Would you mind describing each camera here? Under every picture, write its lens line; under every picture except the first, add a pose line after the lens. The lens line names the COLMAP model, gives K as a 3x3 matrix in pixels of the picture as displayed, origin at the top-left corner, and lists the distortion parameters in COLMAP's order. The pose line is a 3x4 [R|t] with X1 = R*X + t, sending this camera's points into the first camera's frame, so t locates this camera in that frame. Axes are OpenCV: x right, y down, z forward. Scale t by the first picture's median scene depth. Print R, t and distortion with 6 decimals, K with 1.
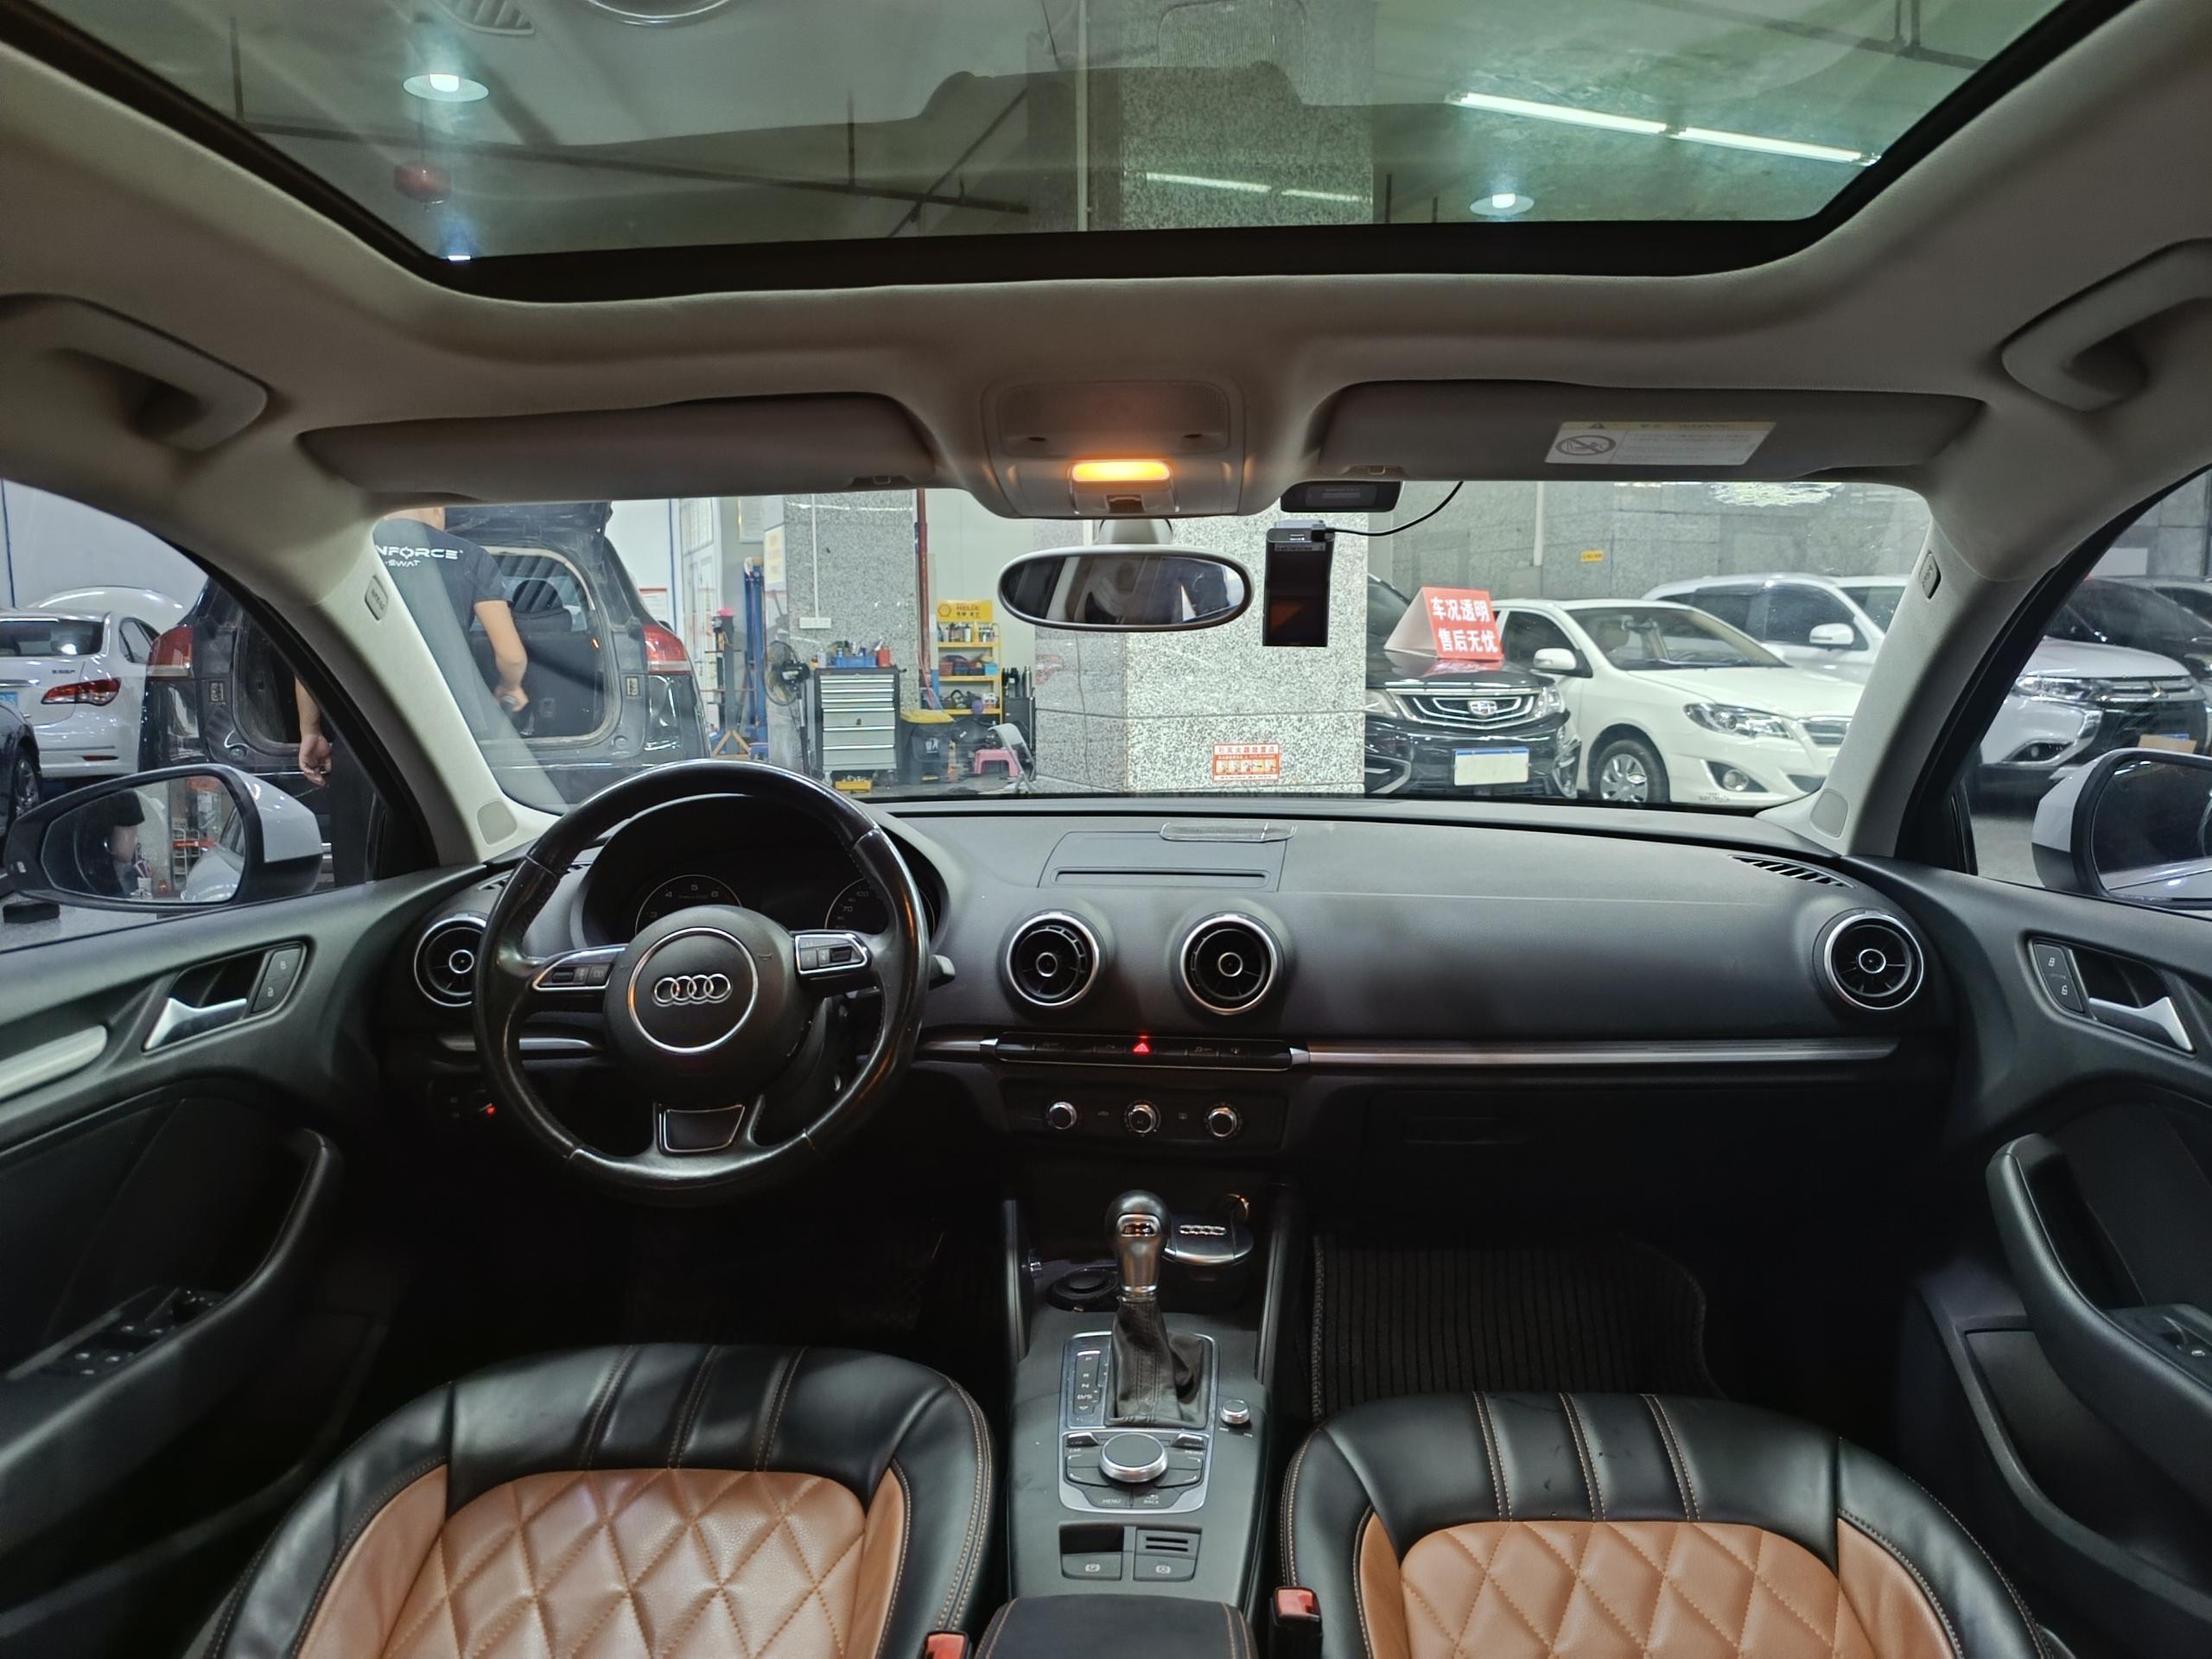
lens RADIAL K [[1402.6, 0, 1106.0], [0, 1402.6, 829.5], [0, 0, 1]] dist [0.008713, 0.000459]
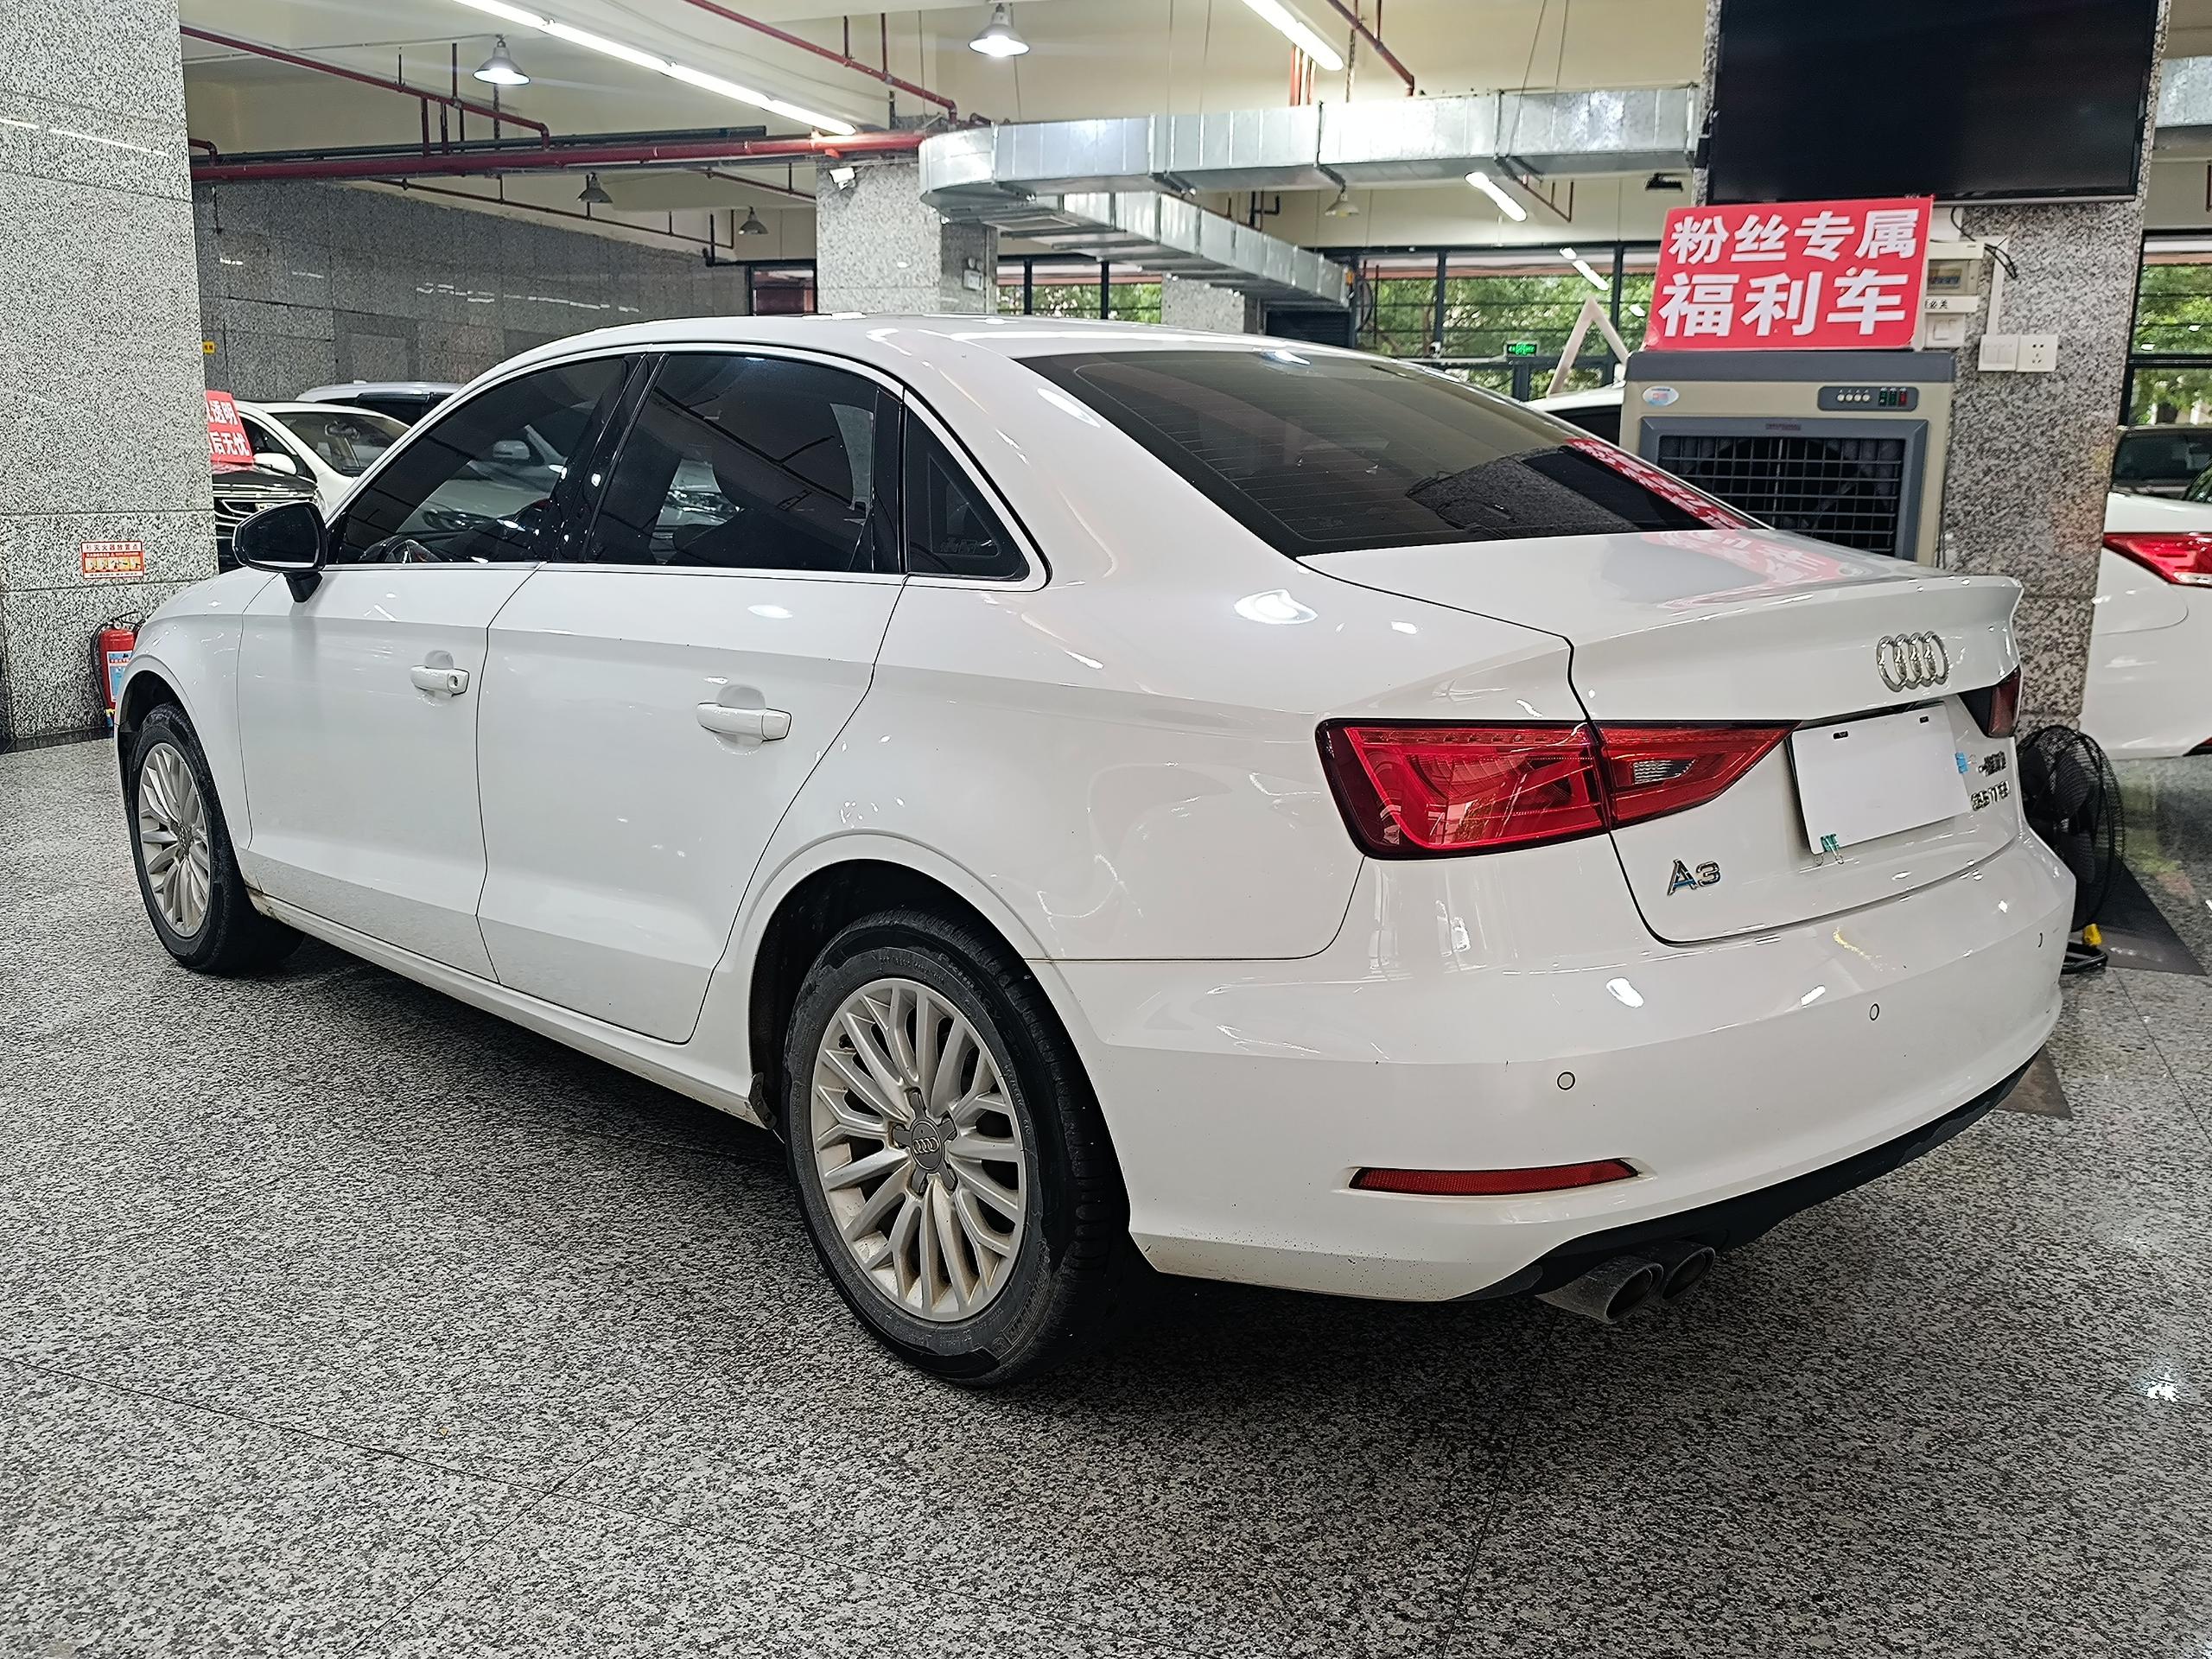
lens RADIAL K [[1788.8, 0, 1106.0], [0, 1788.8, 829.5], [0, 0, 1]] dist [0.026165, -0.042416]
pose [[0.618468, -0.127365, 0.775420, -0.355148], [0.065420, 0.991697, 0.110710, 0.035507], [-0.783082, -0.017742, 0.621665, -0.271717]]
